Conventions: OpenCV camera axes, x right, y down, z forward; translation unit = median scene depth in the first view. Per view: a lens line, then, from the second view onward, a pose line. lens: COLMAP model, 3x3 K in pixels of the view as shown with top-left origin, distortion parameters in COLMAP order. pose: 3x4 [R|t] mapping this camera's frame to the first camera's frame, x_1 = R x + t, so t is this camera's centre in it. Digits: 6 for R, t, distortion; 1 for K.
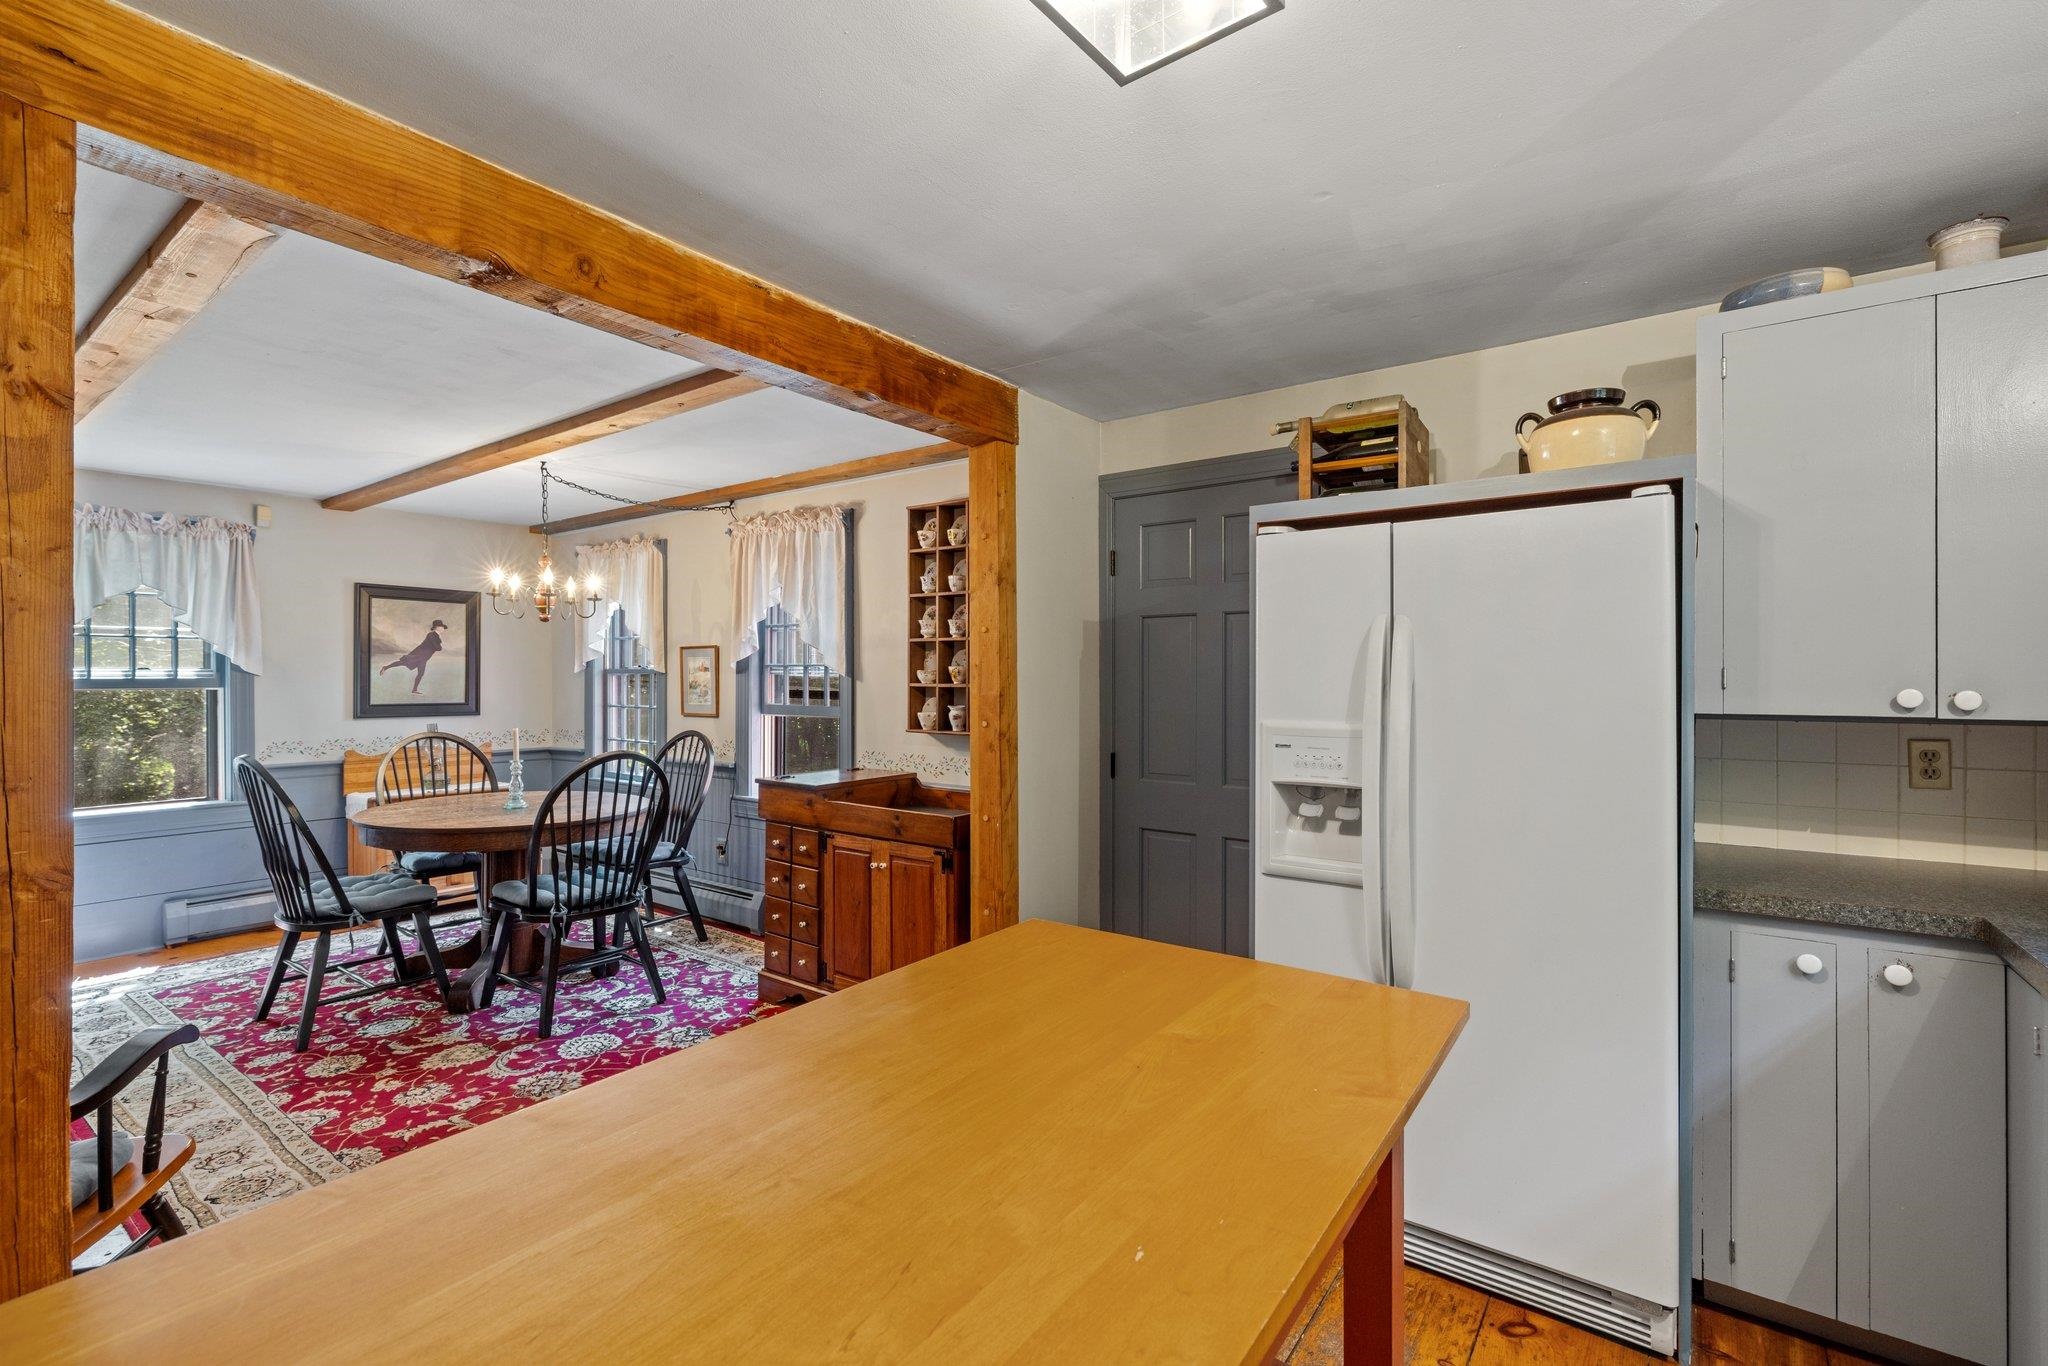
lens RADIAL K [[903.4, 0, 1016.7], [0, 903.4, 687.4], [0, 0, 1]] dist [-0.004466, 0.000020]
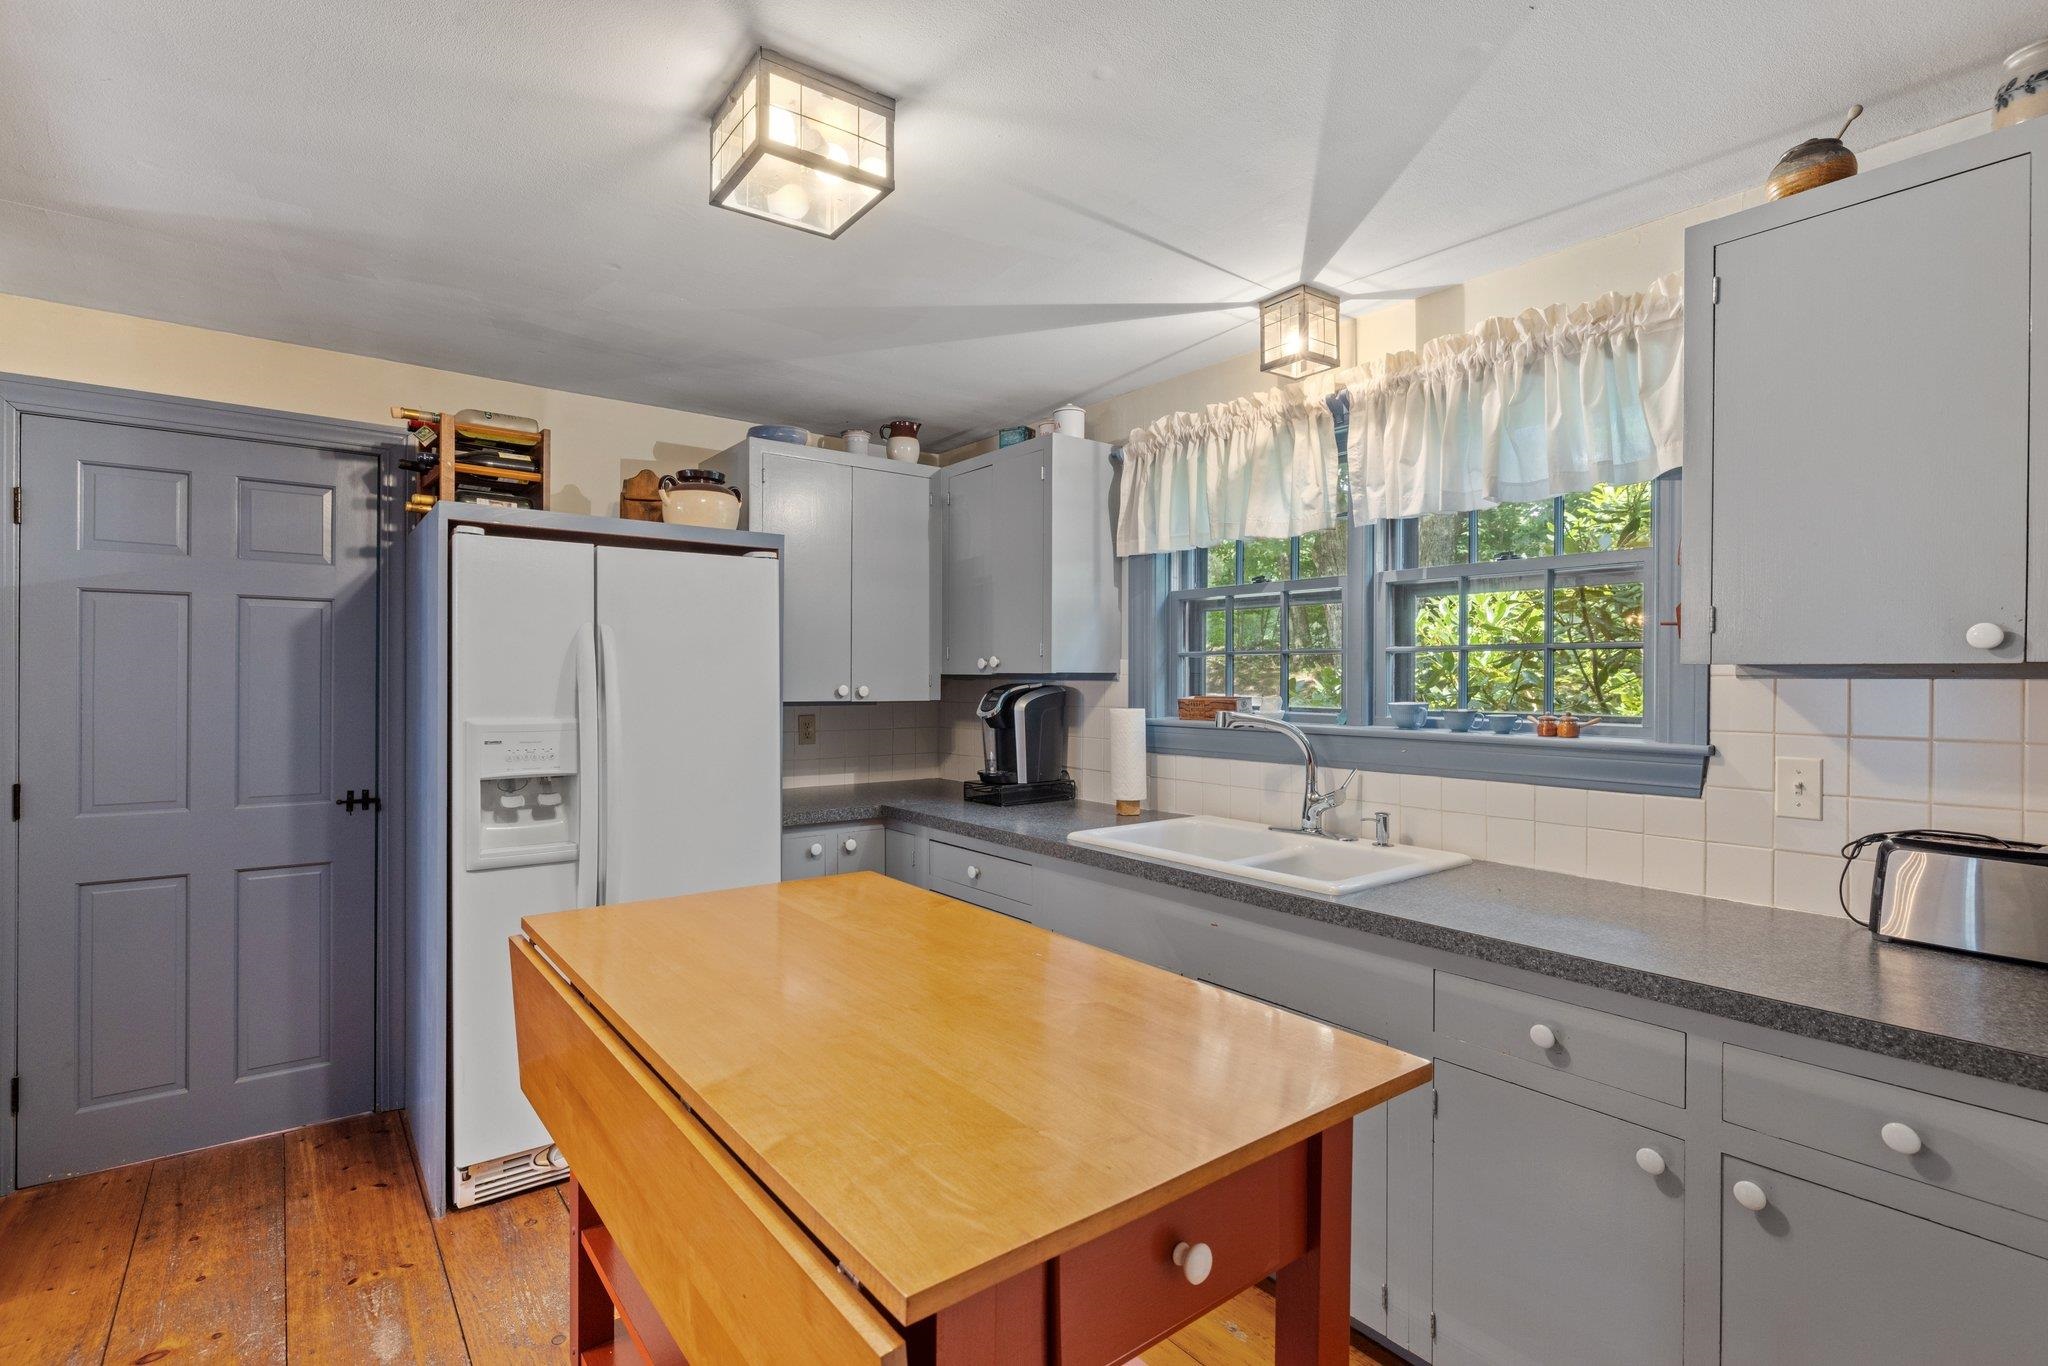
lens RADIAL K [[978.0, 0, 1020.1], [0, 978.0, 693.5], [0, 0, 1]] dist [0.001815, 0.000093]
pose [[0.270209, -0.012546, 0.962720, -0.348065], [0.004305, 0.999921, 0.011823, -0.001219], [-0.962792, 0.000950, 0.270241, 0.064800]]
